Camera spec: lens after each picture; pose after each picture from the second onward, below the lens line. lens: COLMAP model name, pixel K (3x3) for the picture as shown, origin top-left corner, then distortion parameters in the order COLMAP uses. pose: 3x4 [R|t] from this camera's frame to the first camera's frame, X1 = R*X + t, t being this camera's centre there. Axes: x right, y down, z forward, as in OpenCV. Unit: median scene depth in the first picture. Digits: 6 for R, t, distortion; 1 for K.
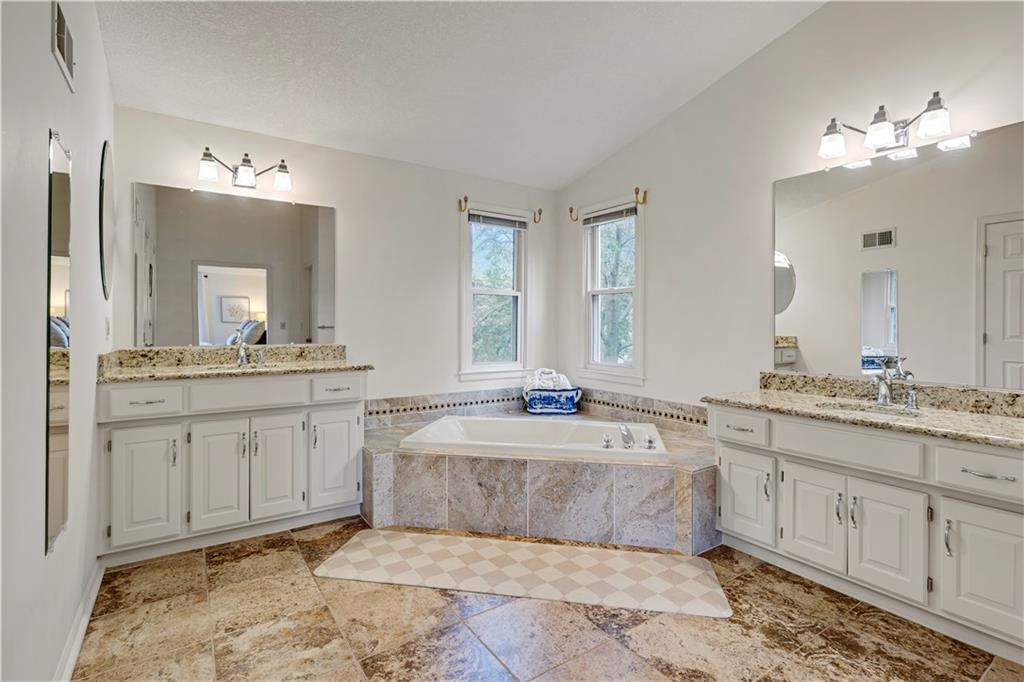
lens RADIAL K [[491.6, 0, 512.7], [0, 491.6, 321.2], [0, 0, 1]] dist [-0.000031, -0.000154]
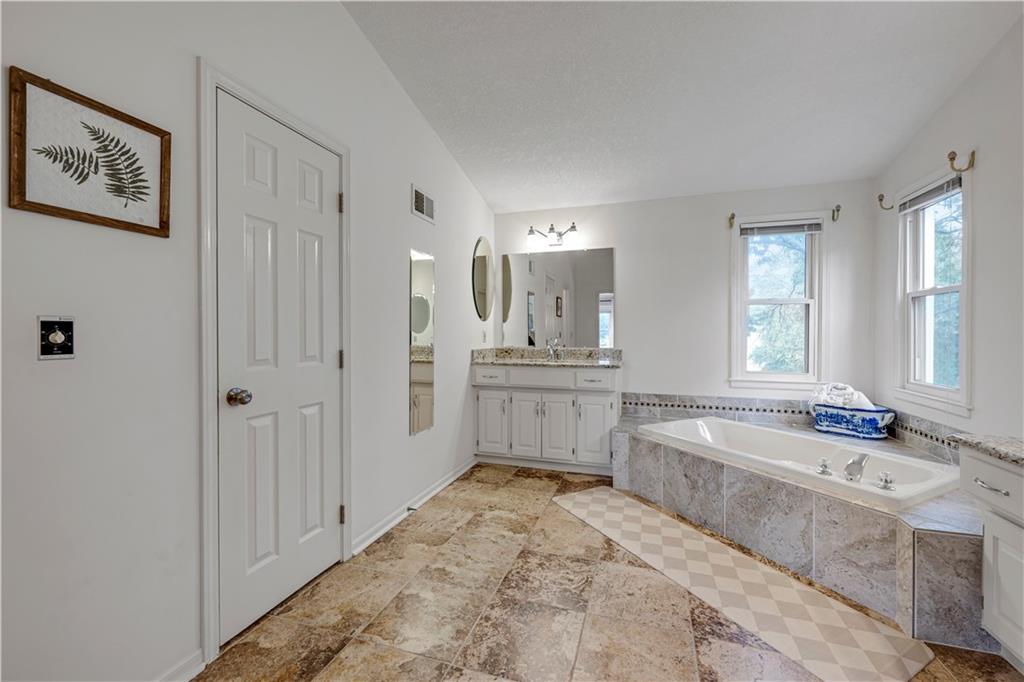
lens RADIAL K [[410.0, 0, 511.4], [0, 410.0, 333.8], [0, 0, 1]] dist [-0.001256, 0.000352]
pose [[0.613273, -0.000188, -0.789871, 0.432168], [0.006036, 0.999972, 0.004448, -0.001135], [0.789848, -0.007496, 0.613257, 0.107977]]
